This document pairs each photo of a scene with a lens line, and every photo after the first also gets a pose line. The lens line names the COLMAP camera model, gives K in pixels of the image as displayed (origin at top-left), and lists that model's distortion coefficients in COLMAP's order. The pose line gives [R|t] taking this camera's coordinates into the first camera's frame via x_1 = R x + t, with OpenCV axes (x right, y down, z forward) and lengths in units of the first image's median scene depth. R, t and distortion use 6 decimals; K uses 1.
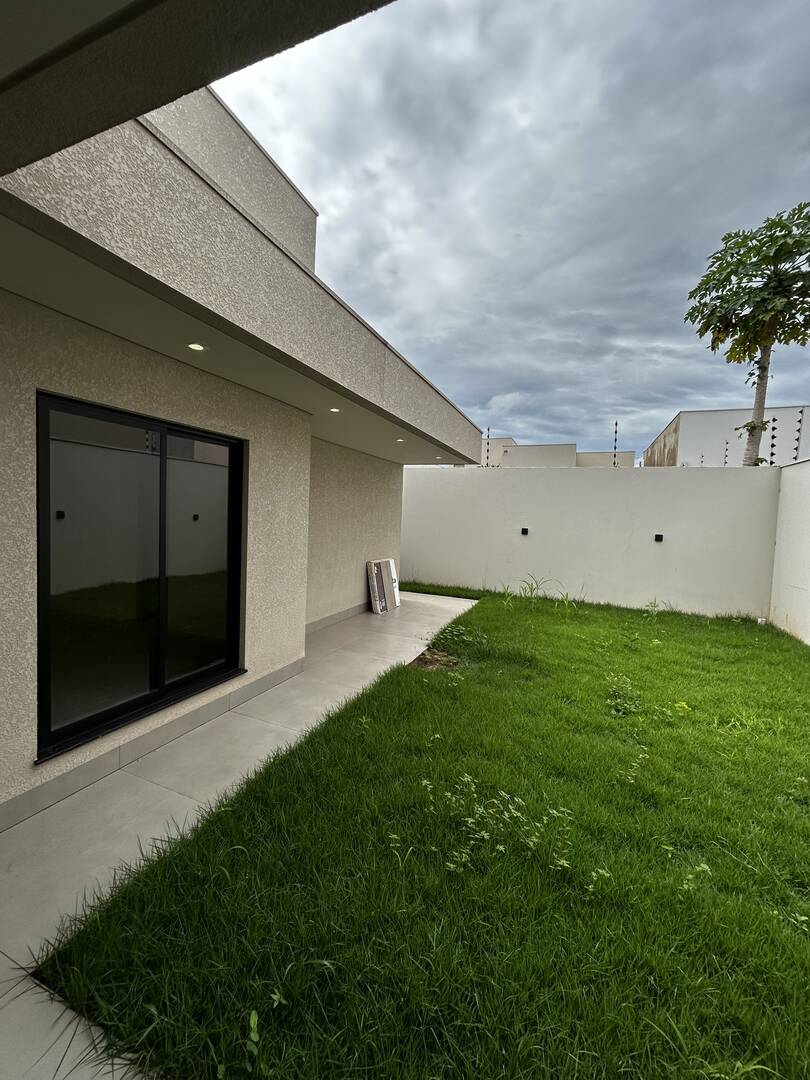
lens RADIAL K [[433.6, 0, 406.5], [0, 433.6, 540.9], [0, 0, 1]] dist [0.001948, -0.000374]
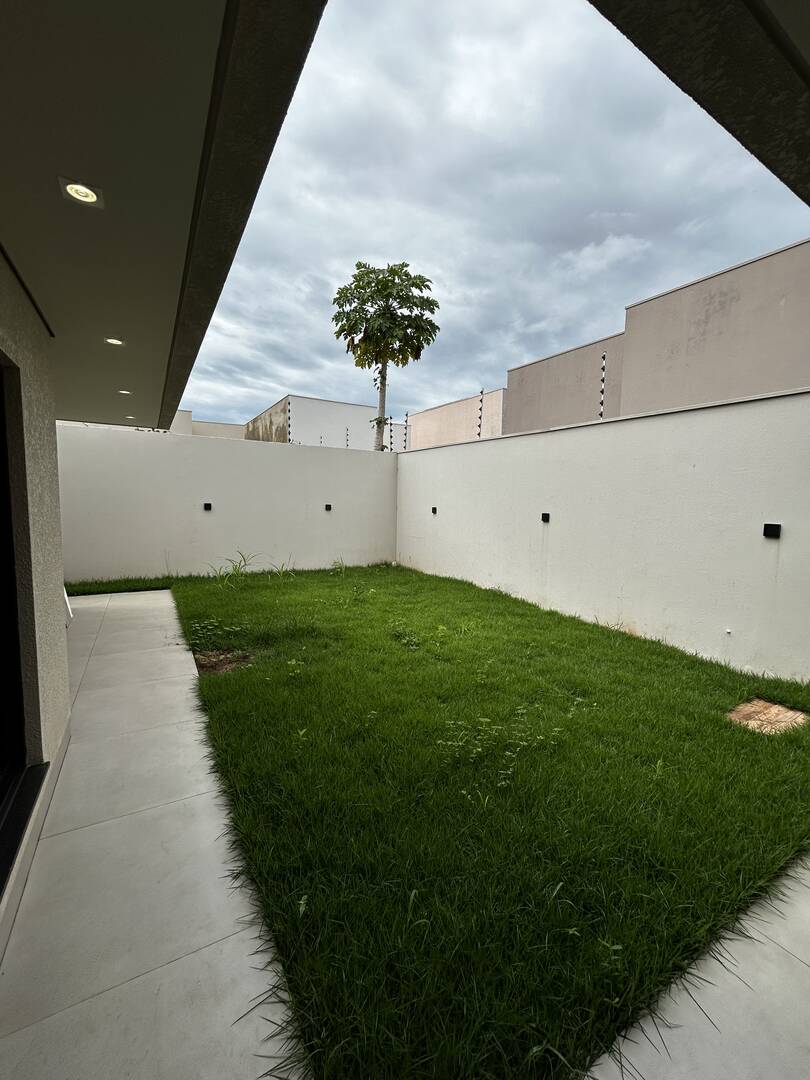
lens RADIAL K [[433.6, 0, 406.9], [0, 433.6, 539.5], [0, 0, 1]] dist [0.001948, -0.000374]
pose [[0.602310, -0.103480, 0.791527, -0.250563], [0.050247, 0.994511, 0.091781, -0.018612], [-0.796679, -0.015509, 0.604204, 0.122805]]
